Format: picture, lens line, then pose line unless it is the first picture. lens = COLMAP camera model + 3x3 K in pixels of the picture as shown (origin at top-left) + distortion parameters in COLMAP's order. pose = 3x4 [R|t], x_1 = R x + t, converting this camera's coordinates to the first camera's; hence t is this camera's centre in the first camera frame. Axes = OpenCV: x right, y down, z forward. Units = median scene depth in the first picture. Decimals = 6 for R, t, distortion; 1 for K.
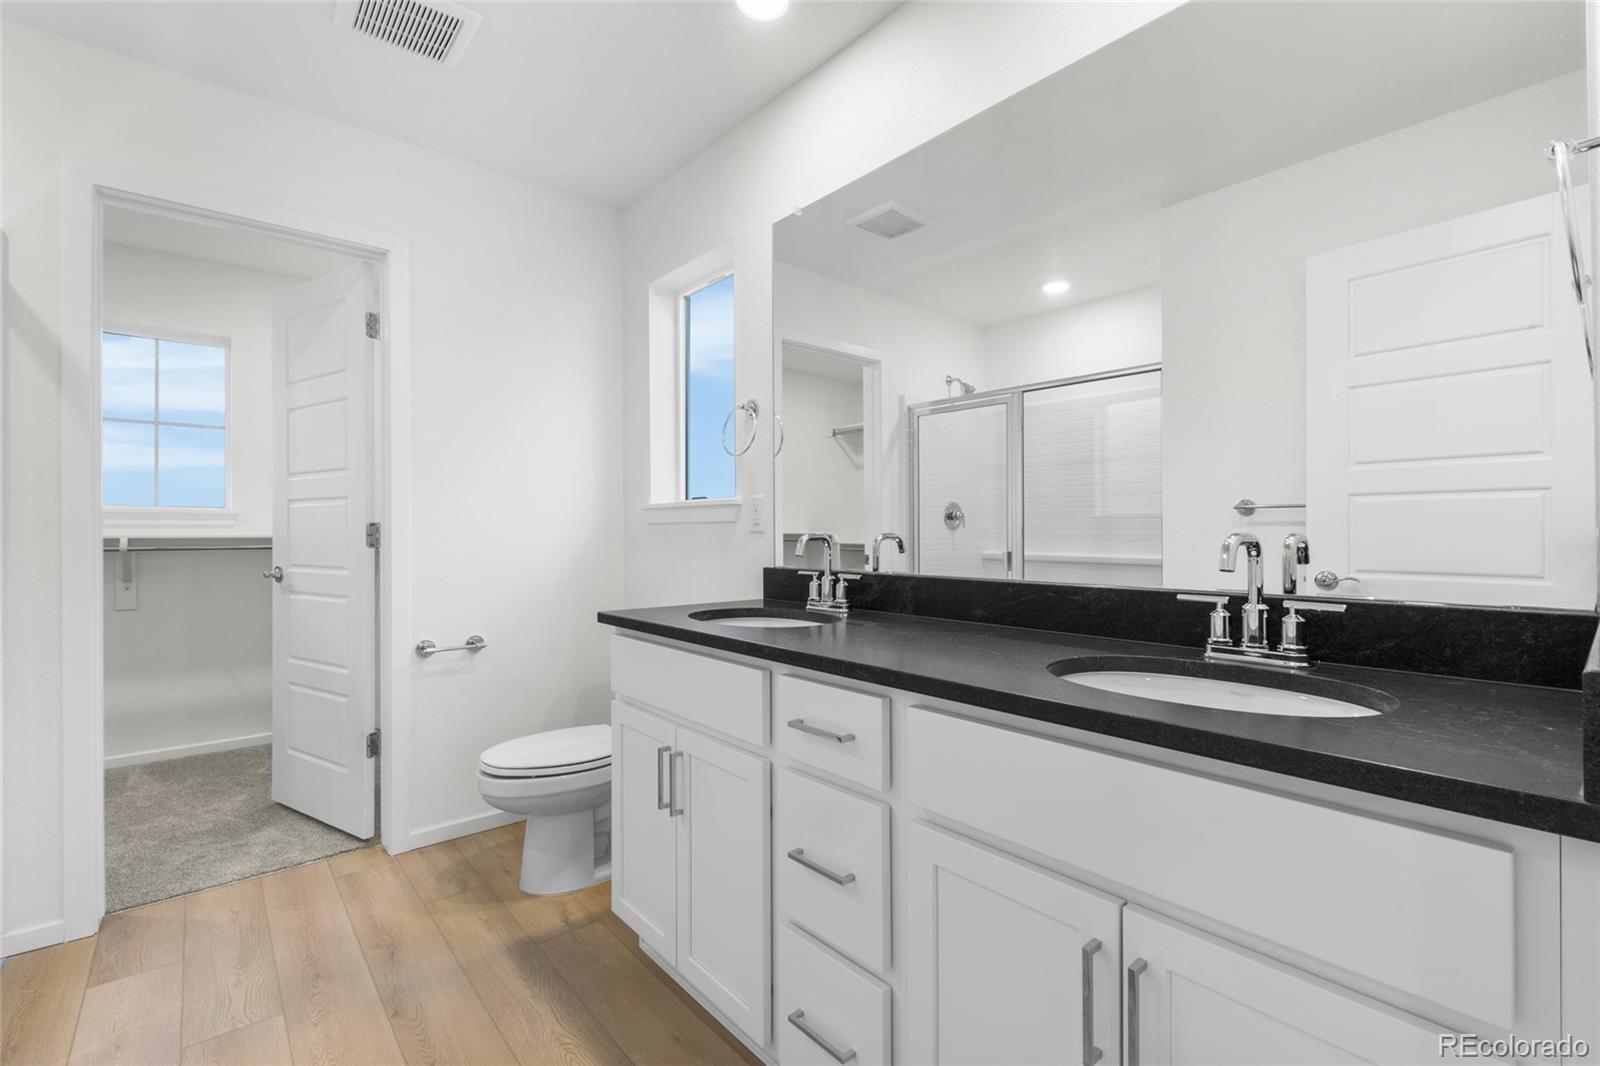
lens RADIAL K [[708.0, 0, 800.0], [0, 708.0, 533.0], [0, 0, 1]] dist [0.002755, -0.000369]
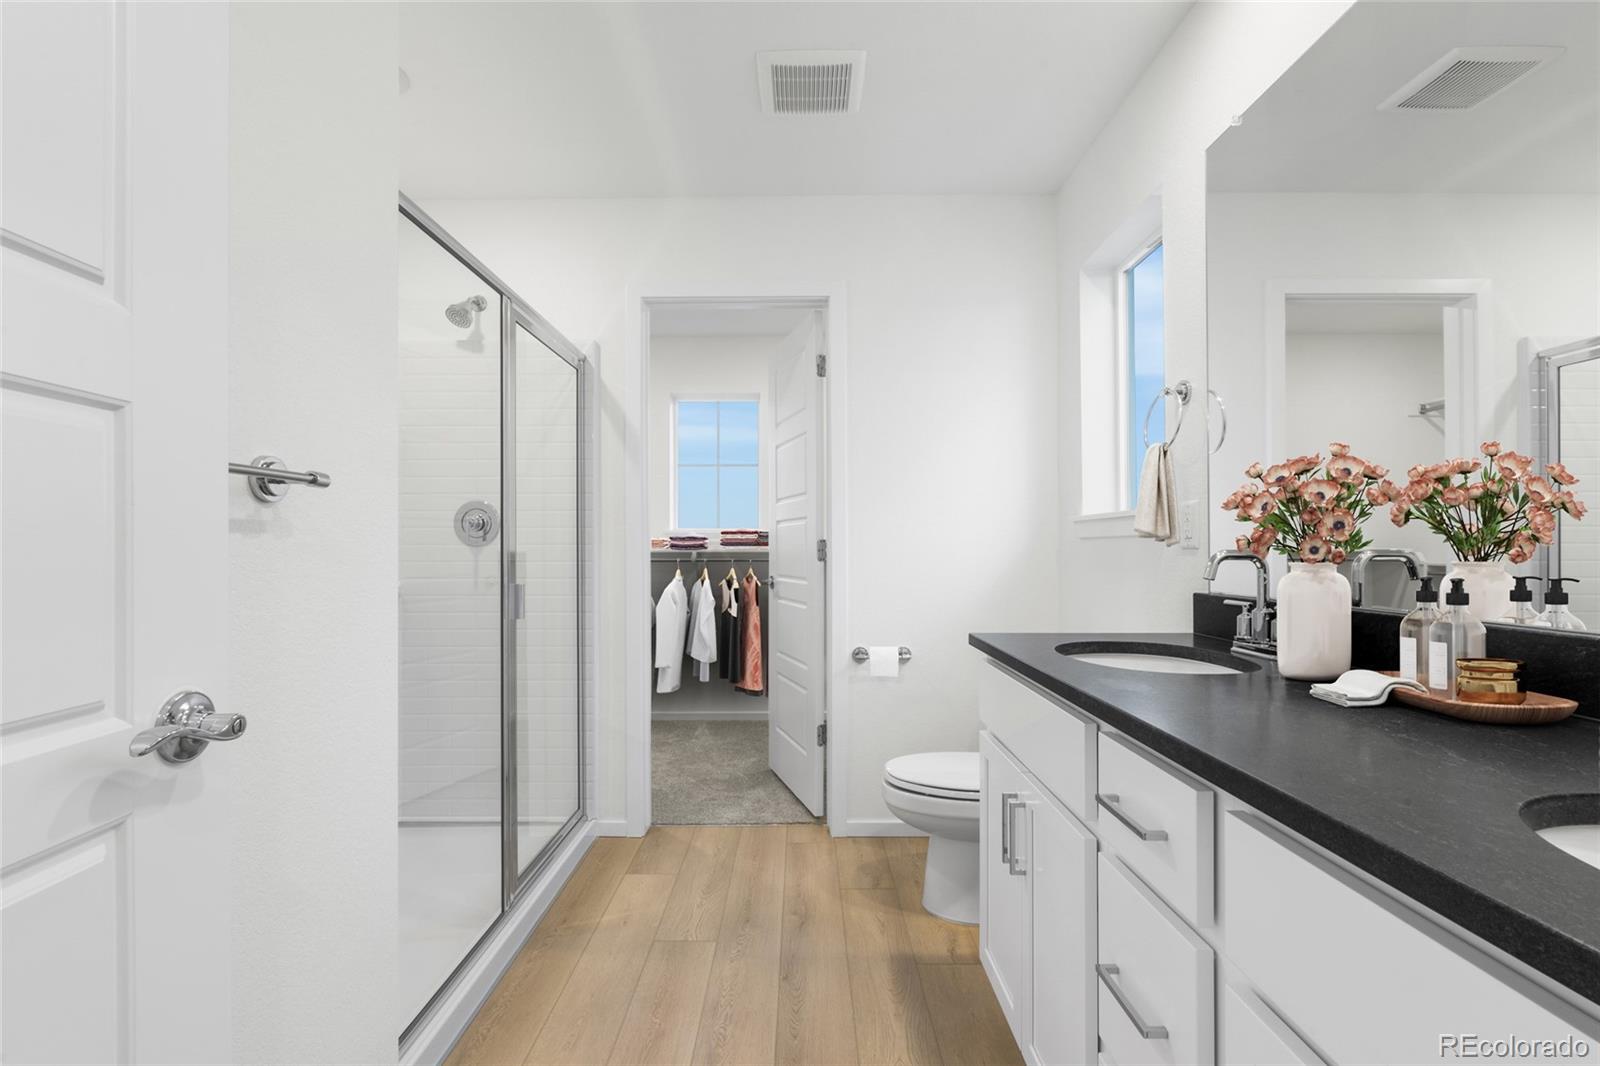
lens RADIAL K [[723.9, 0, 797.5], [0, 723.9, 550.2], [0, 0, 1]] dist [-0.002804, -0.000220]
pose [[0.755737, 0.002432, -0.654871, 0.138795], [-0.001585, 0.999997, 0.001886, 0.000739], [0.654874, -0.000387, 0.755738, 0.109372]]
